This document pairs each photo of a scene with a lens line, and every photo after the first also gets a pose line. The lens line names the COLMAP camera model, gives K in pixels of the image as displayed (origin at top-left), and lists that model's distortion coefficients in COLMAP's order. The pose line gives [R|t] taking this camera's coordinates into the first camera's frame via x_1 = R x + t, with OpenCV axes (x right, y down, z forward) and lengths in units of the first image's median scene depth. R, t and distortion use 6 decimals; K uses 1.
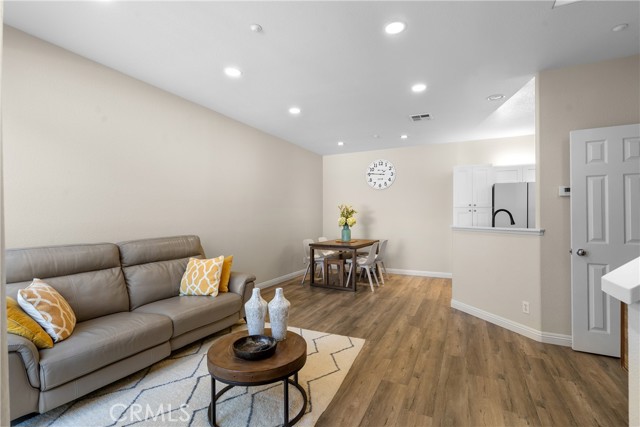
lens RADIAL K [[292.7, 0, 320.0], [0, 292.7, 213.5], [0, 0, 1]] dist [-0.000355, 0.000777]
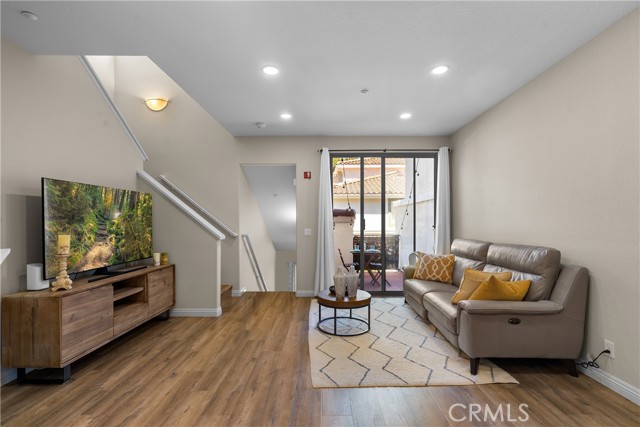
lens RADIAL K [[294.4, 0, 321.2], [0, 294.4, 222.0], [0, 0, 1]] dist [-0.000216, -0.000048]
pose [[-0.898643, 0.002791, -0.438673, 0.444911], [0.006416, 0.999956, -0.006780, 0.012395], [0.438635, -0.008908, -0.898621, 1.610572]]
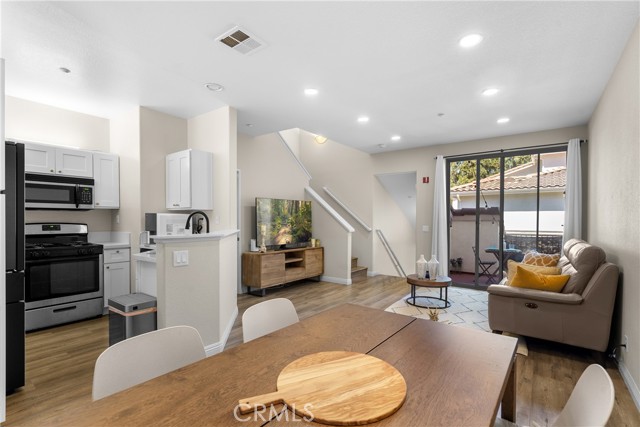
lens RADIAL K [[301.7, 0, 322.4], [0, 301.7, 225.6], [0, 0, 1]] dist [-0.000687, 0.000436]
pose [[-0.985307, -0.005880, 0.170694, 0.128033], [-0.004060, 0.999931, 0.011012, 0.018377], [-0.170747, 0.010157, -0.985263, 2.151213]]
